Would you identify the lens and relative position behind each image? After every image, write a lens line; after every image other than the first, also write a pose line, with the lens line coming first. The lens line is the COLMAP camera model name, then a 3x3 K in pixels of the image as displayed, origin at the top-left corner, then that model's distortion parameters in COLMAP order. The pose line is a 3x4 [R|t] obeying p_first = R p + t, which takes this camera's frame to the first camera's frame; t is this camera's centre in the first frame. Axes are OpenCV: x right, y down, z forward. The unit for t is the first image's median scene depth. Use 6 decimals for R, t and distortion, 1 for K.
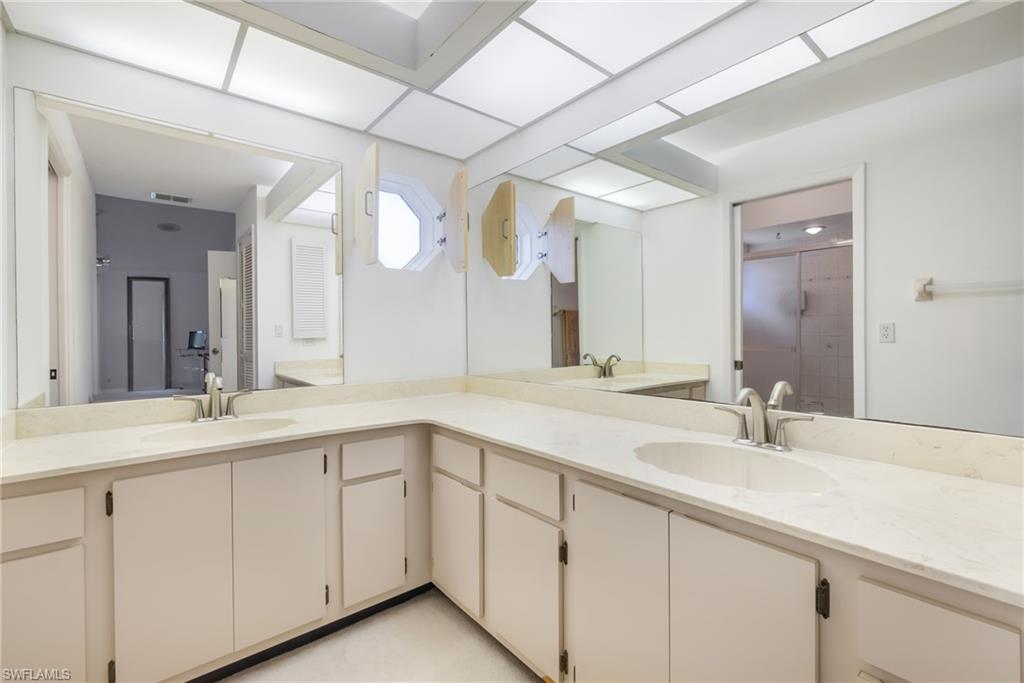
lens RADIAL K [[446.5, 0, 510.5], [0, 446.5, 336.3], [0, 0, 1]] dist [0.001213, 0.000357]
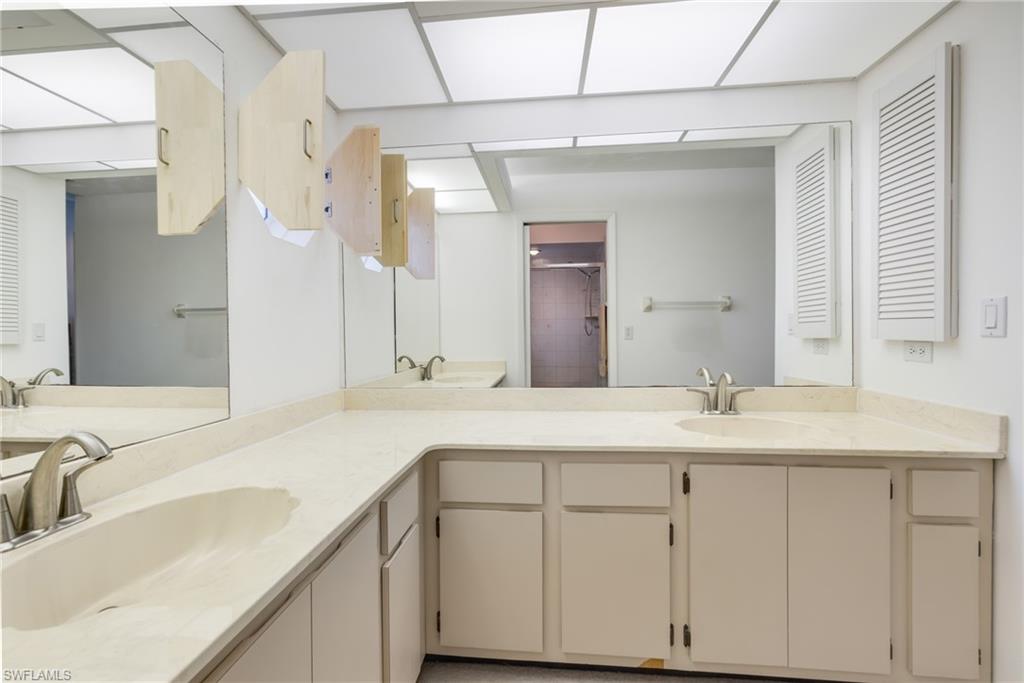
lens RADIAL K [[446.5, 0, 509.9], [0, 446.5, 336.8], [0, 0, 1]] dist [0.001213, 0.000357]
pose [[0.700804, -0.008639, 0.713302, -0.478347], [0.009103, 0.999954, 0.003167, -0.002226], [-0.713296, 0.004274, 0.700850, 0.265956]]
